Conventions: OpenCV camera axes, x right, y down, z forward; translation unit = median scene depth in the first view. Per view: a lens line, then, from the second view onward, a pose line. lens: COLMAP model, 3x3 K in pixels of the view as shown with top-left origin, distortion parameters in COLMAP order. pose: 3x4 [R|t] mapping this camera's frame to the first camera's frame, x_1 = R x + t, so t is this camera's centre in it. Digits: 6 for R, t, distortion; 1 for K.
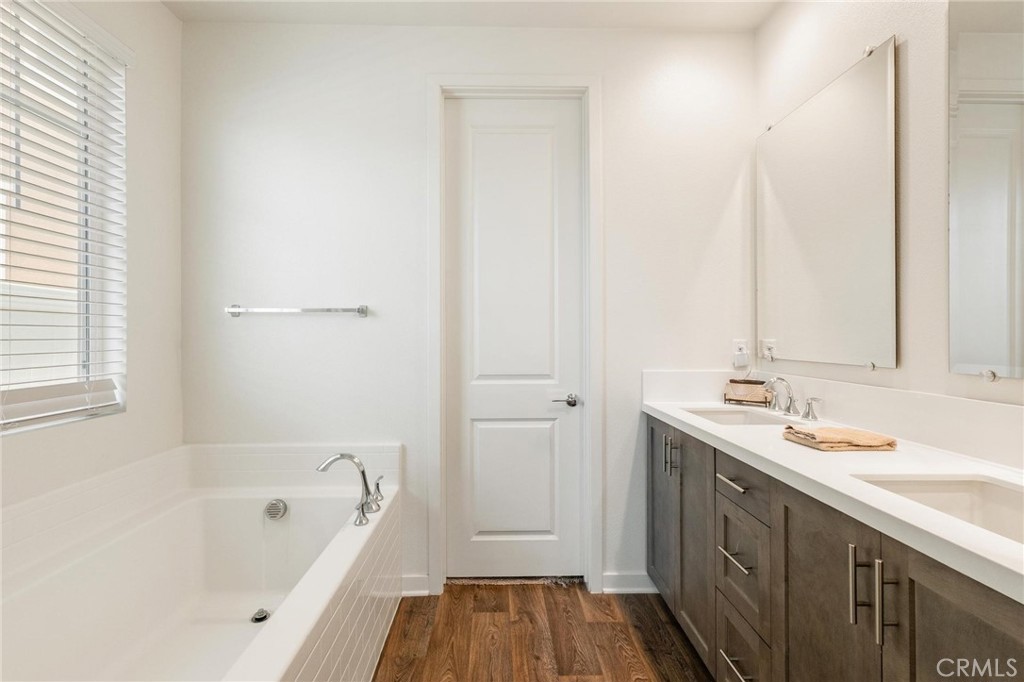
lens RADIAL K [[448.9, 0, 512.0], [0, 448.9, 341.0], [0, 0, 1]] dist [0.000592, 0.000571]
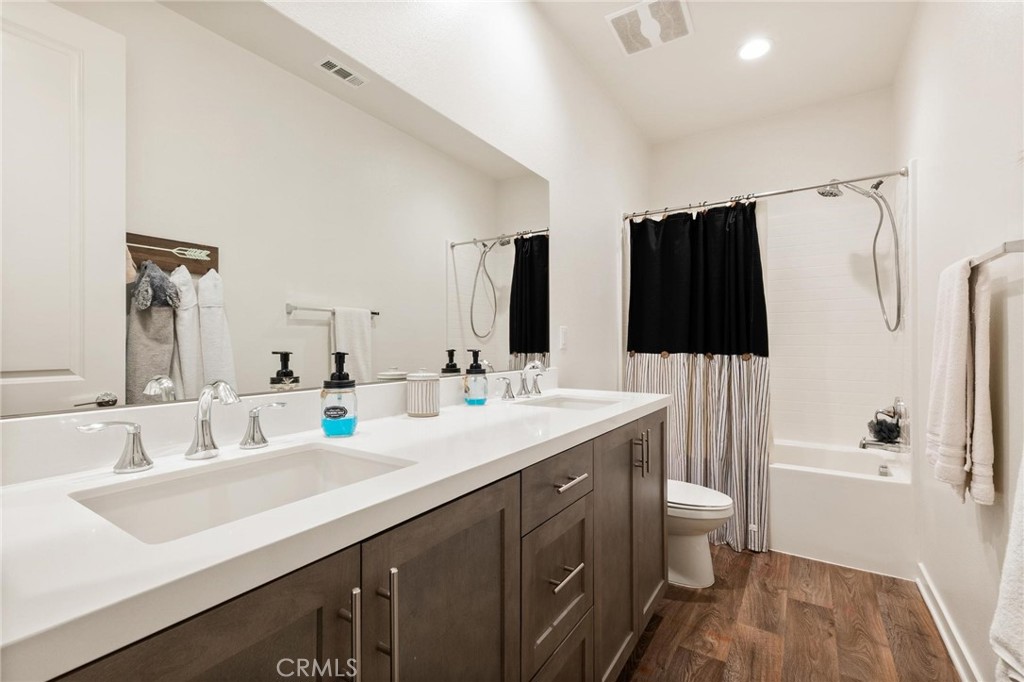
lens RADIAL K [[448.9, 0, 512.0], [0, 448.9, 341.0], [0, 0, 1]] dist [0.000592, 0.000571]
pose [[-0.814713, 0.002361, 0.579860, -0.093452], [-0.000441, 0.999989, -0.004691, 0.046299], [-0.579865, -0.004077, -0.814702, 2.332019]]
